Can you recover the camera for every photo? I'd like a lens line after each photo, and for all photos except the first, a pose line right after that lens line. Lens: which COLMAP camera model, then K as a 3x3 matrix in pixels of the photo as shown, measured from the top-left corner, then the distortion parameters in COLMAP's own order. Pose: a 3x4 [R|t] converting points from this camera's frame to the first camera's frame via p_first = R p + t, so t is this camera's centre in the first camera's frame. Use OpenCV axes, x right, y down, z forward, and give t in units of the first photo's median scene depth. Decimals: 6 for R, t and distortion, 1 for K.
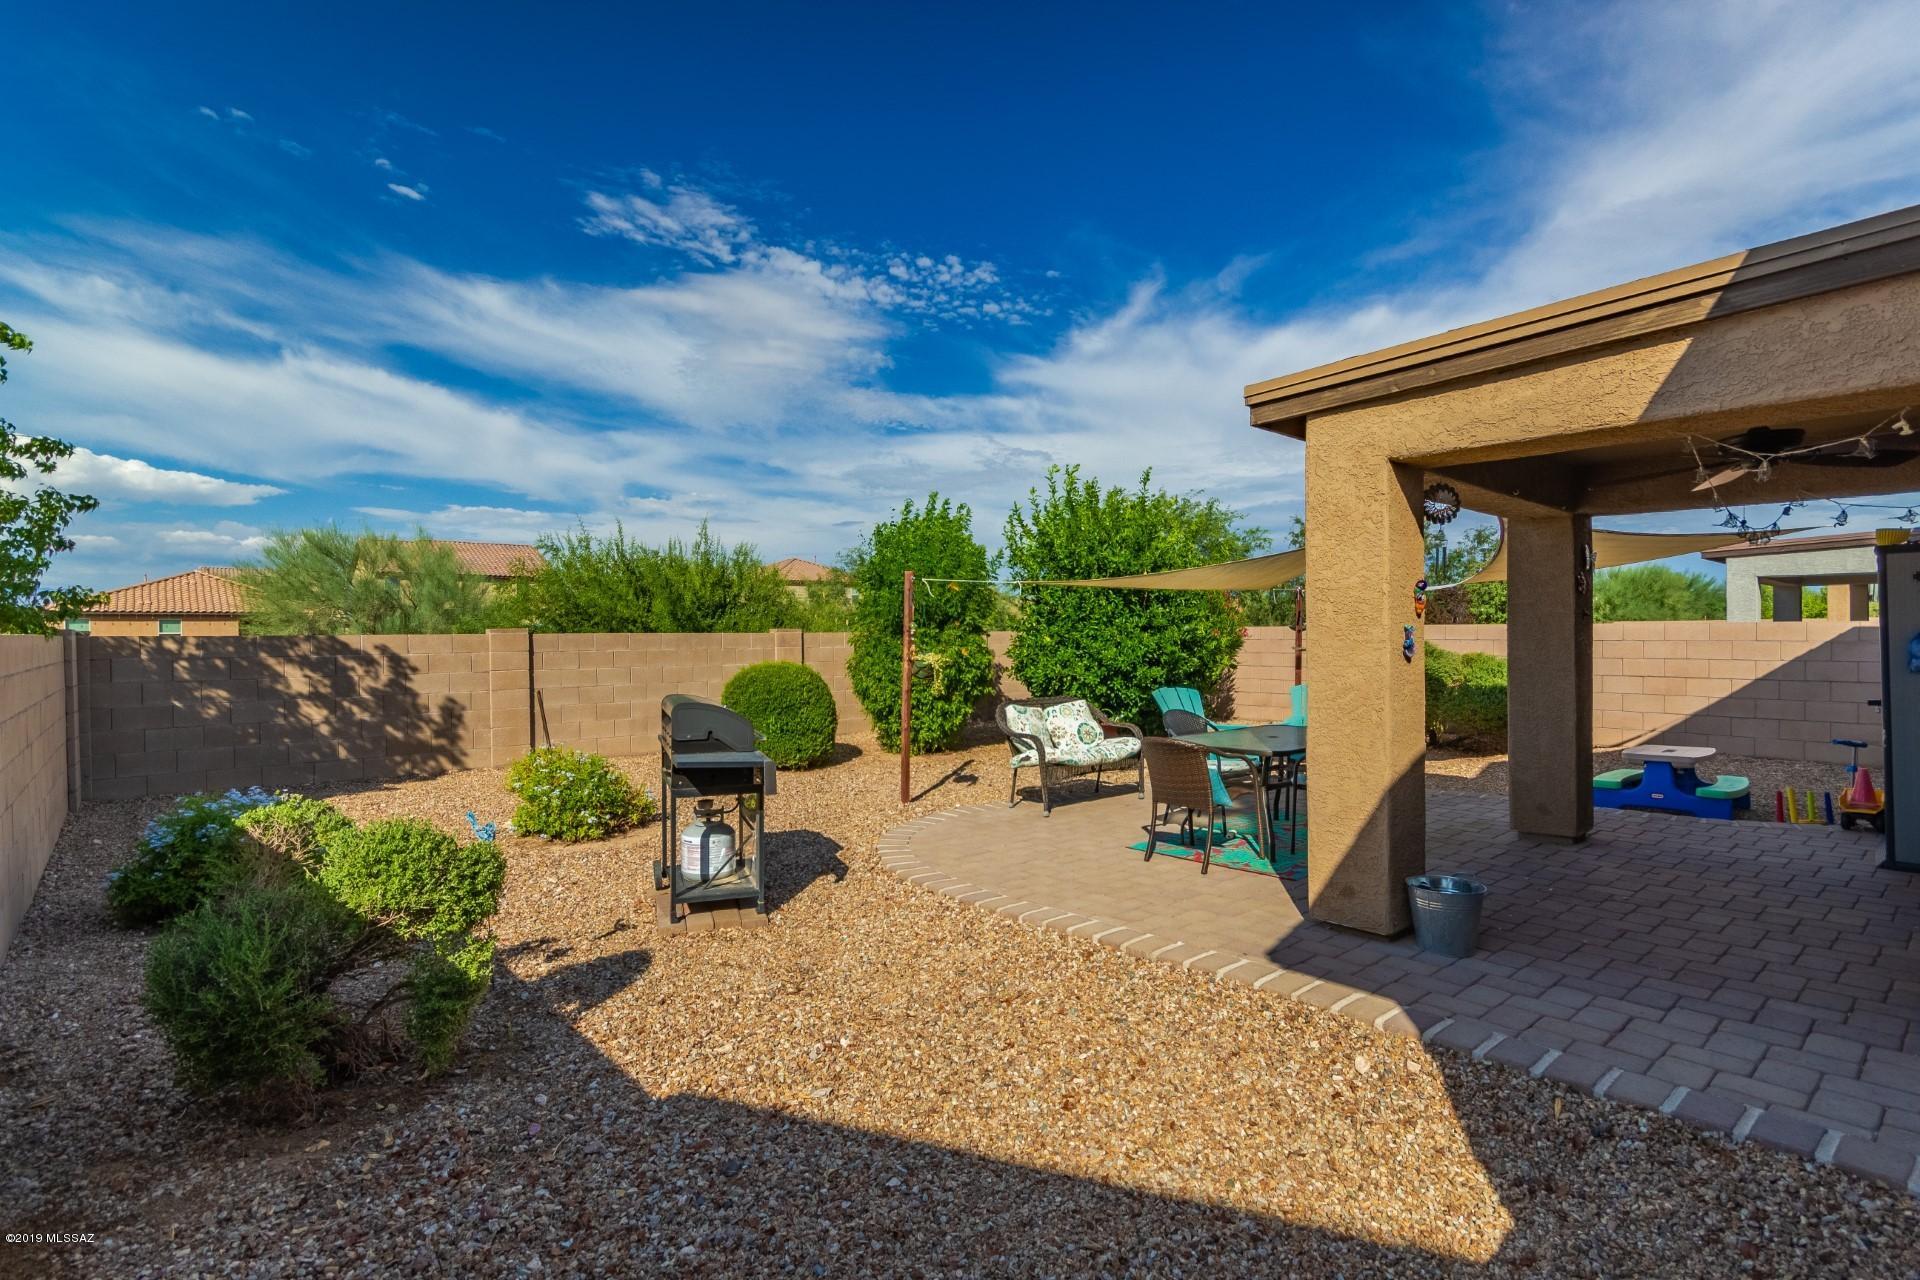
lens RADIAL K [[900.6, 0, 957.8], [0, 900.6, 662.0], [0, 0, 1]] dist [0.004454, 0.000607]
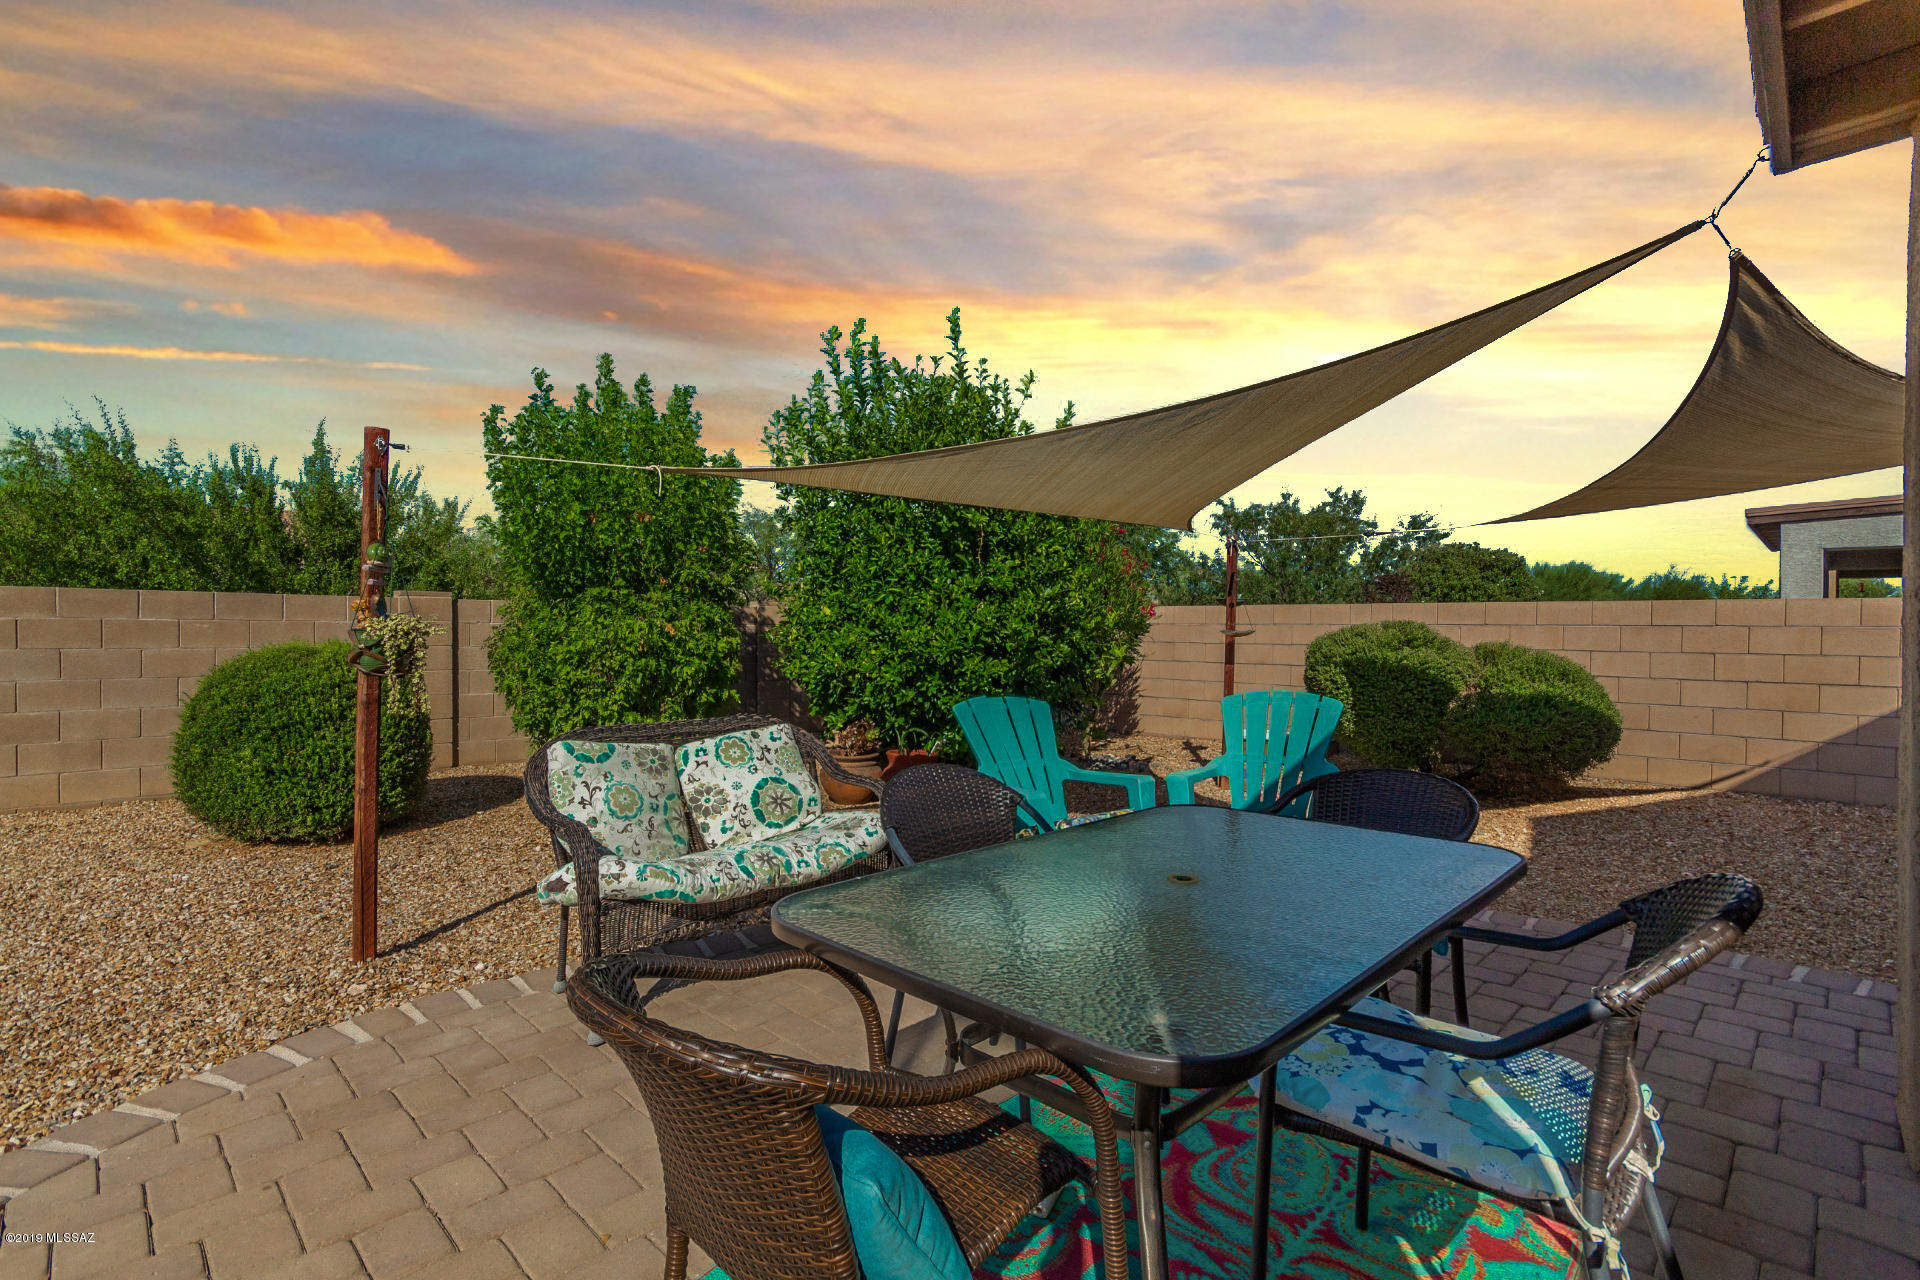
lens RADIAL K [[900.6, 0, 957.8], [0, 900.6, 662.0], [0, 0, 1]] dist [0.004454, 0.000607]
pose [[0.996599, 0.010505, 0.081727, 0.145073], [-0.010903, 0.999931, 0.004423, 0.005520], [-0.081675, -0.005299, 0.996645, 0.409839]]
